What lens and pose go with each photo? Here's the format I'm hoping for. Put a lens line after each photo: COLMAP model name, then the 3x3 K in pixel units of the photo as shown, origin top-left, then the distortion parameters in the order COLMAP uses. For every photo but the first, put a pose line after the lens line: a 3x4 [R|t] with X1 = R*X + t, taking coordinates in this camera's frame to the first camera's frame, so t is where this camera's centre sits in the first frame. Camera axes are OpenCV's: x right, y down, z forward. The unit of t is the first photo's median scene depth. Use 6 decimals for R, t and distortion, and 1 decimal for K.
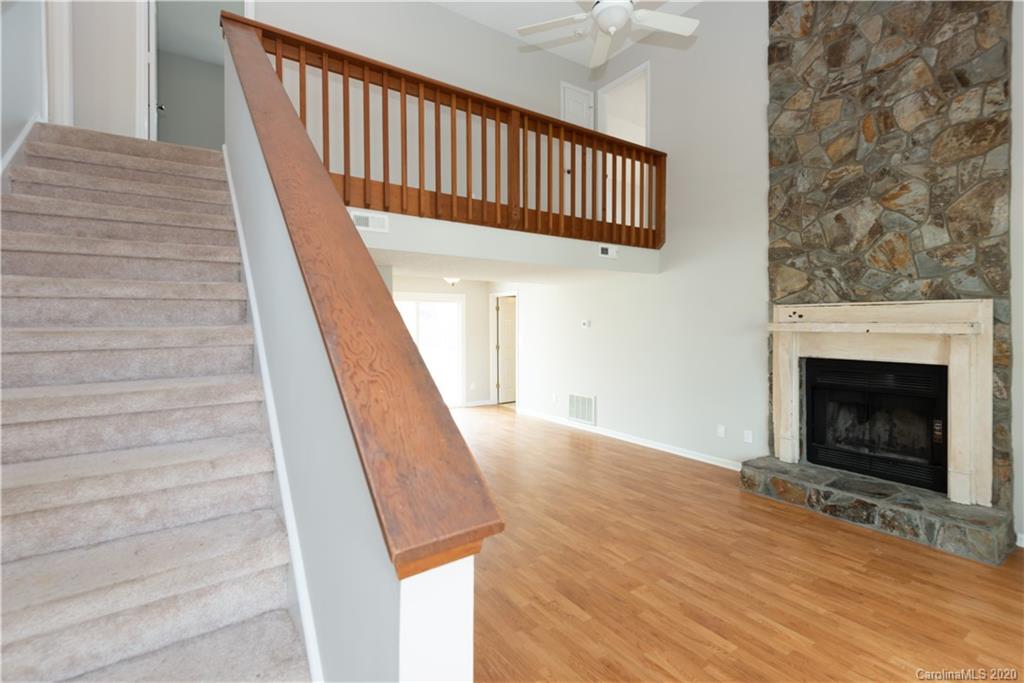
lens RADIAL K [[465.1, 0, 515.8], [0, 465.1, 320.7], [0, 0, 1]] dist [0.020442, -0.007281]
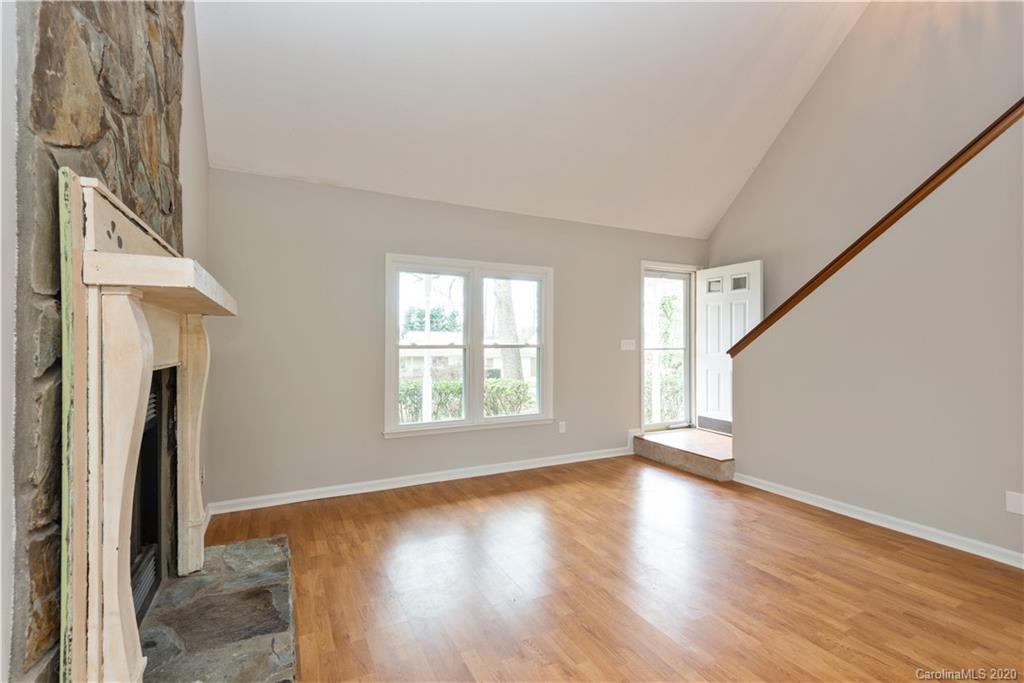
lens RADIAL K [[465.1, 0, 520.7], [0, 465.1, 341.7], [0, 0, 1]] dist [0.020442, -0.007281]
pose [[-0.991862, -0.002324, 0.127293, 0.354020], [-0.002714, 0.999992, -0.002892, 0.059034], [-0.127286, -0.003214, -0.991861, 1.392297]]
